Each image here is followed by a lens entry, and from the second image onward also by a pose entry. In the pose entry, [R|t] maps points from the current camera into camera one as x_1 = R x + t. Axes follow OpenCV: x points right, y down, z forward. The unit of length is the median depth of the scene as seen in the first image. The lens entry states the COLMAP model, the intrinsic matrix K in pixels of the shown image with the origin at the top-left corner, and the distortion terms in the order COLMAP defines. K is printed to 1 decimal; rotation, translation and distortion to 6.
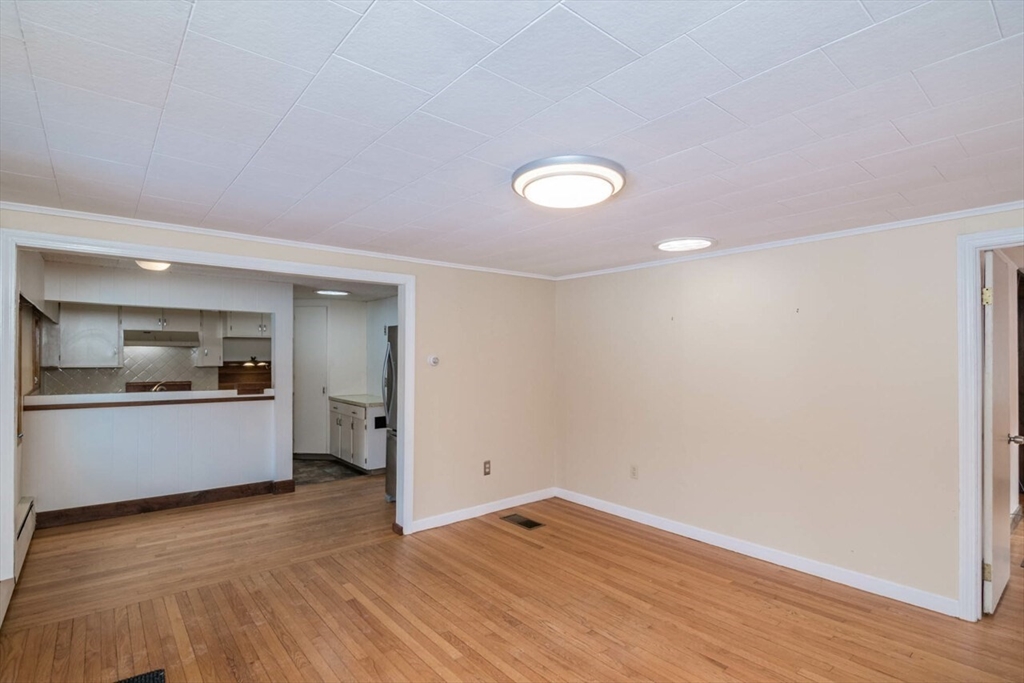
lens RADIAL K [[510.1, 0, 530.7], [0, 510.1, 350.2], [0, 0, 1]] dist [-0.015658, -0.000230]
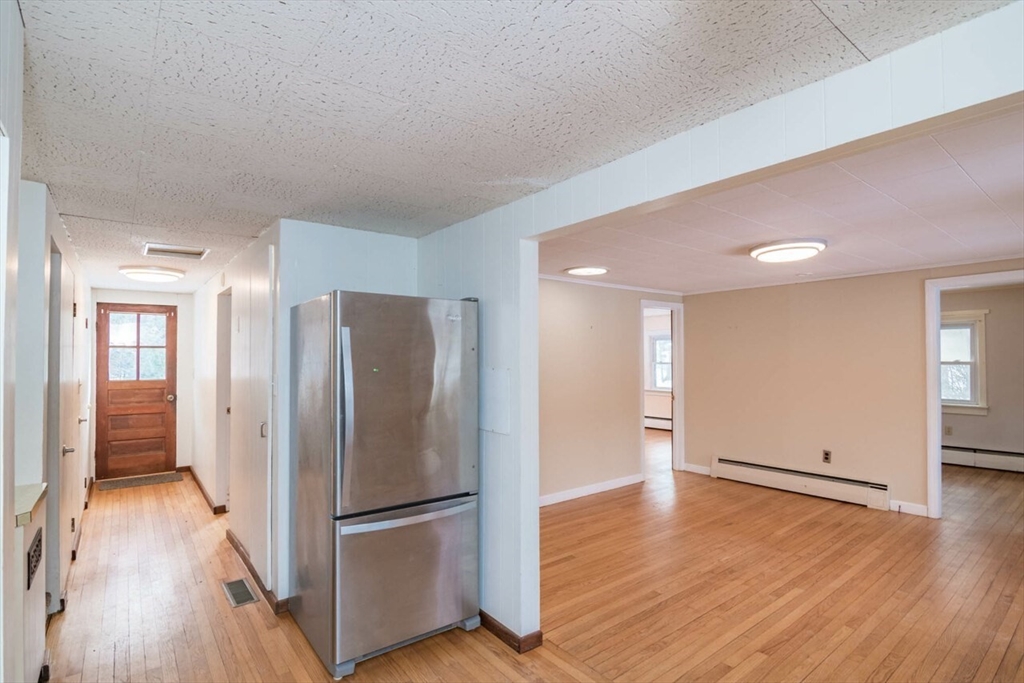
lens RADIAL K [[510.1, 0, 530.7], [0, 510.1, 350.2], [0, 0, 1]] dist [-0.015658, -0.000230]
pose [[0.023553, 0.011927, 0.999651, -0.921919], [-0.006794, 0.999908, -0.011770, 0.027006], [-0.999699, -0.006515, 0.023632, 1.075133]]
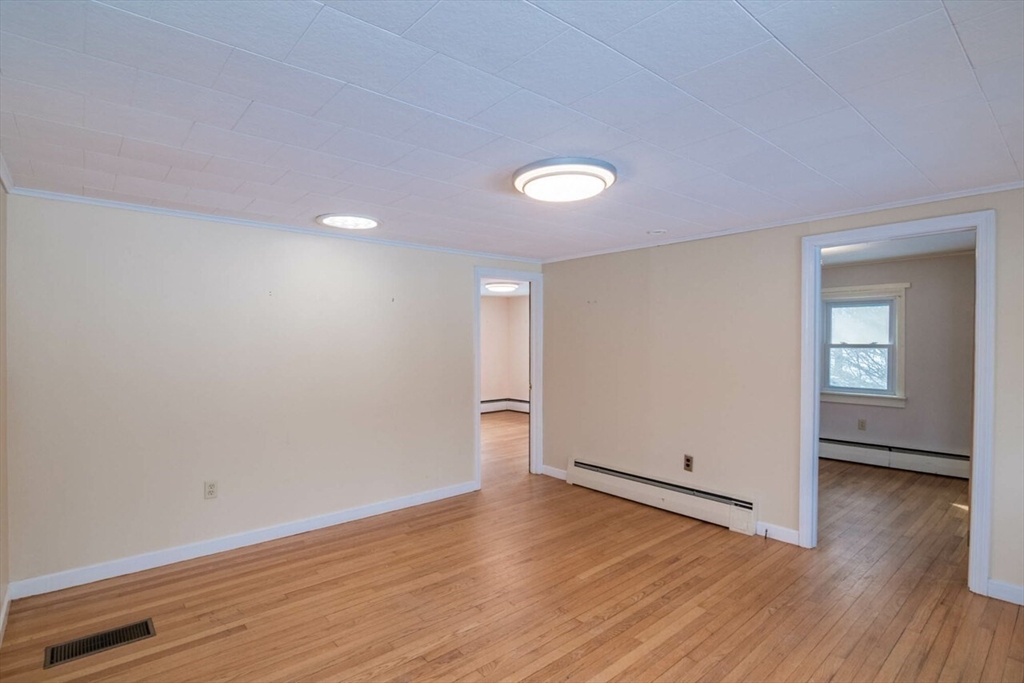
lens RADIAL K [[508.6, 0, 509.5], [0, 508.6, 347.9], [0, 0, 1]] dist [-0.012305, -0.000566]
pose [[0.002957, -0.020681, 0.999782, -0.613235], [-0.008195, 0.999752, 0.020704, 0.024150], [-0.999962, -0.008254, 0.002787, 0.680479]]
